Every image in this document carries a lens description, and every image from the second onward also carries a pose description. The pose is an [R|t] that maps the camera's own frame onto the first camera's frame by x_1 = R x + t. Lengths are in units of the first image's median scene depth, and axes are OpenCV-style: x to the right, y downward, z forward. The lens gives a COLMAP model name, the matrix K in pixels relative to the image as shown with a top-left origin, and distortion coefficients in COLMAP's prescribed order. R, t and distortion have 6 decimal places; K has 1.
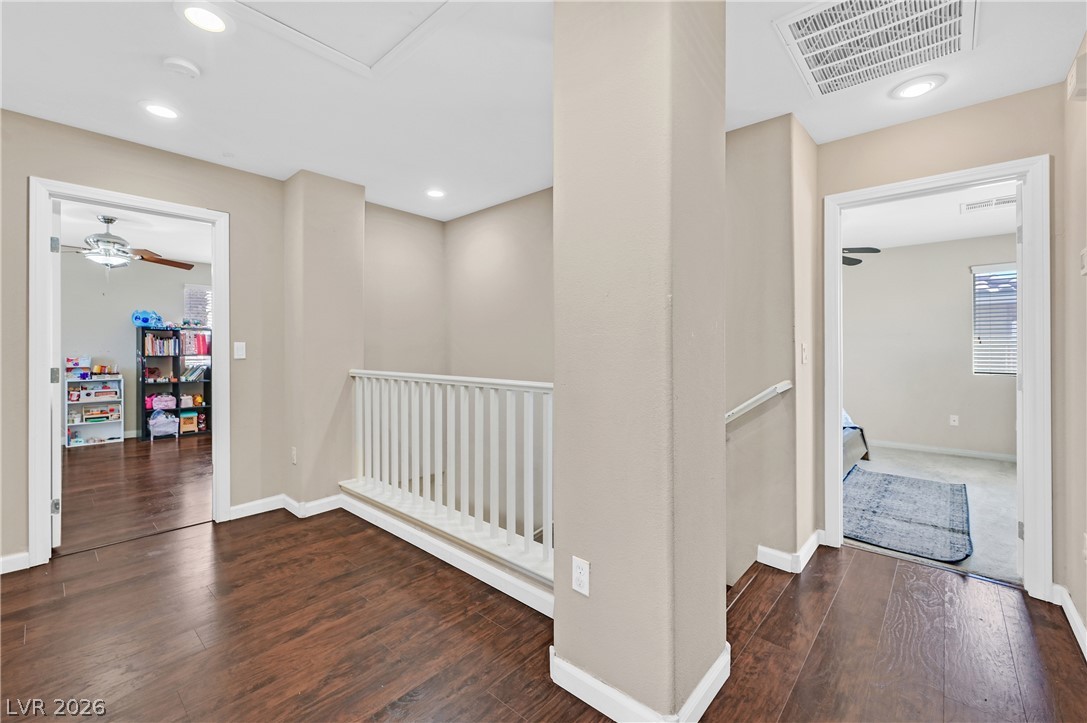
lens RADIAL K [[467.2, 0, 545.2], [0, 467.2, 351.8], [0, 0, 1]] dist [0.000012, 0.000041]
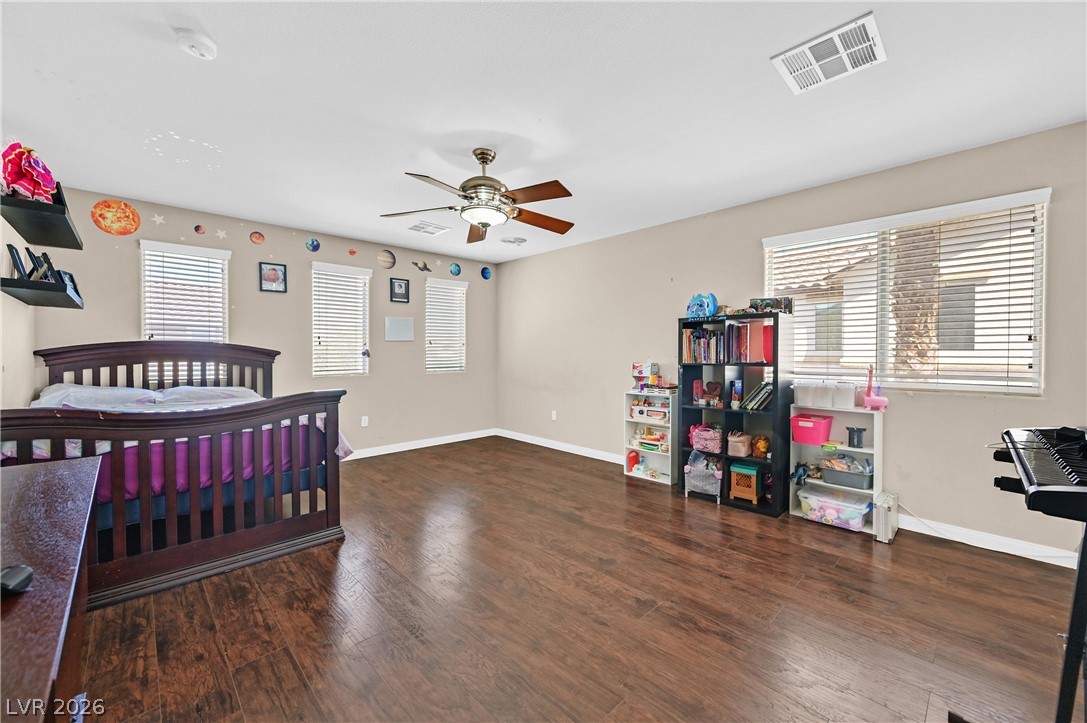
lens RADIAL K [[423.7, 0, 545.4], [0, 423.7, 358.5], [0, 0, 1]] dist [0.001210, -0.000025]
pose [[-0.047507, 0.007776, -0.998841, -0.248442], [-0.009798, 0.999918, 0.008250, -0.002200], [0.998823, 0.010179, -0.047427, 0.813352]]
